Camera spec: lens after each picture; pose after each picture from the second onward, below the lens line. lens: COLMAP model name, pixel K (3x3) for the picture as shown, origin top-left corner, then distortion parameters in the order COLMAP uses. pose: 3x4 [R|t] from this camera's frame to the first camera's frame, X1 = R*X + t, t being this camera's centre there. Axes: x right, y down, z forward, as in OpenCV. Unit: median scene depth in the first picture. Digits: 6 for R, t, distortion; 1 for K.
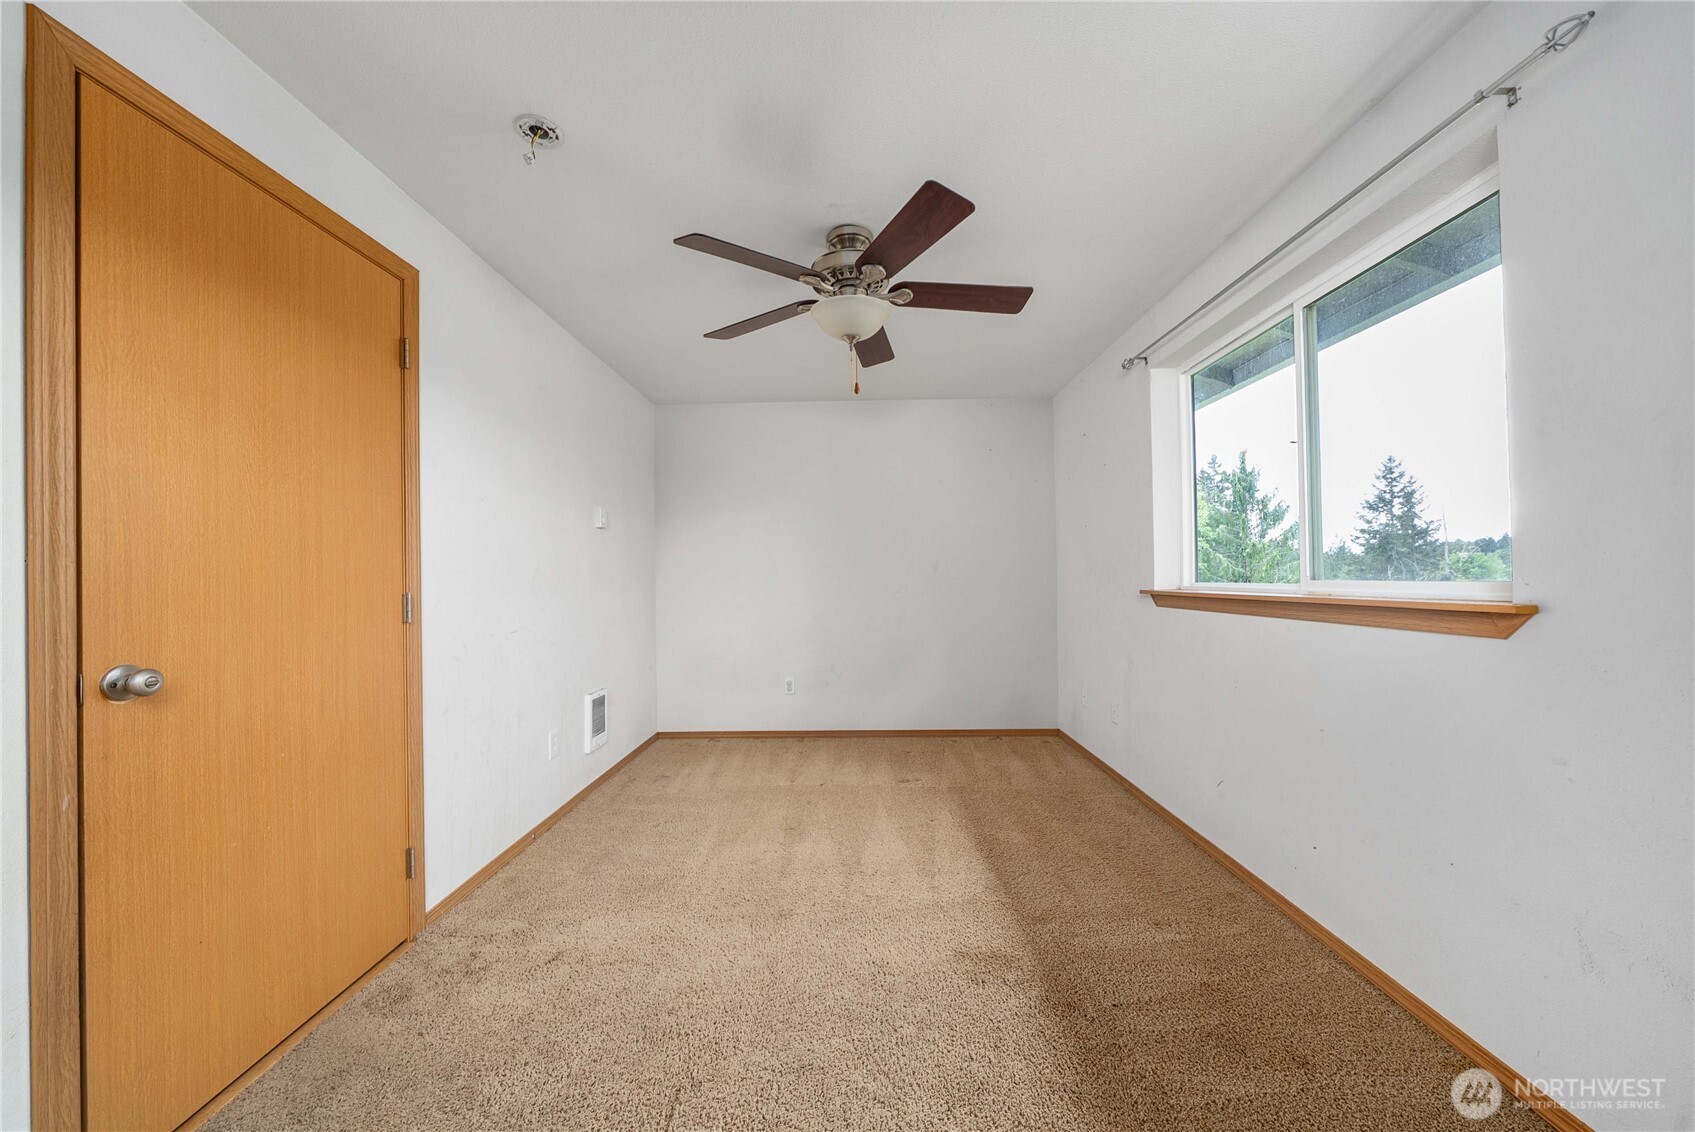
lens RADIAL K [[601.6, 0, 844.6], [0, 601.6, 566.5], [0, 0, 1]] dist [0.001114, -0.000398]
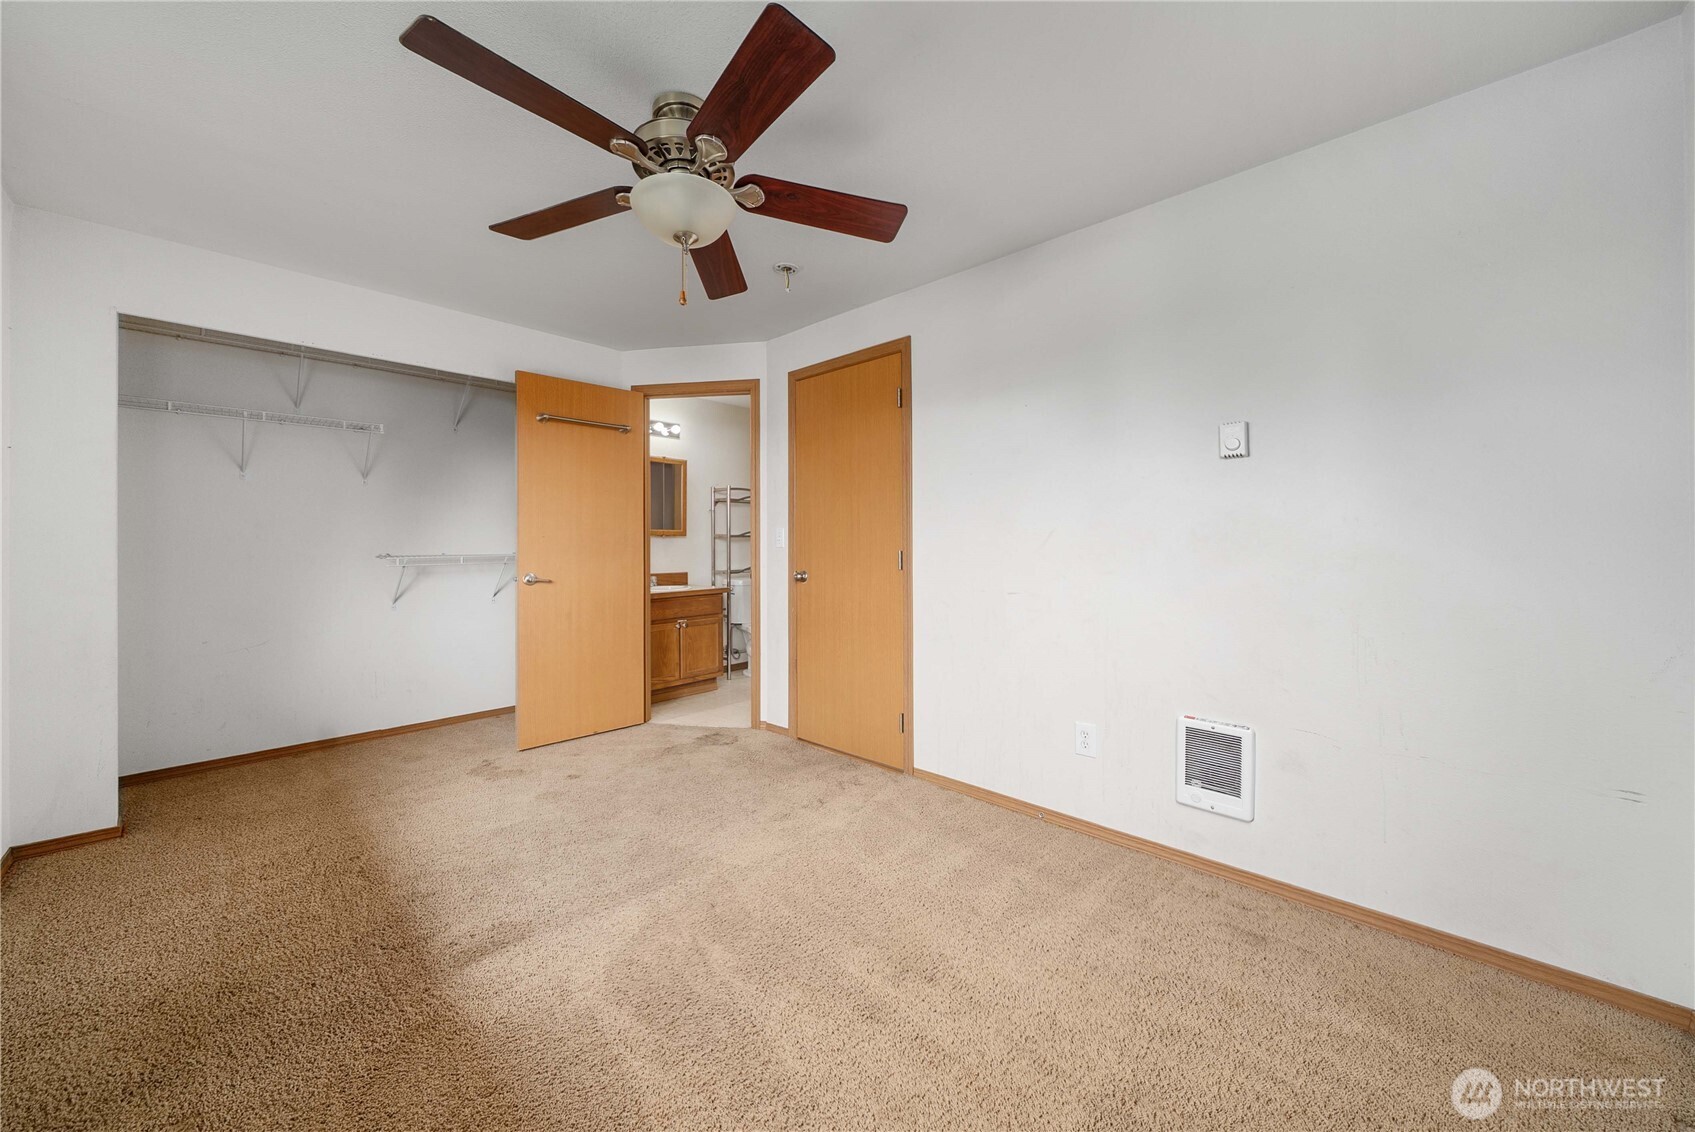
lens RADIAL K [[601.6, 0, 842.7], [0, 601.6, 556.4], [0, 0, 1]] dist [0.001114, -0.000398]
pose [[-0.674571, 0.008123, -0.738166, 0.524808], [0.002209, 0.999957, 0.008984, 0.044671], [0.738207, 0.004430, -0.674560, 1.927842]]
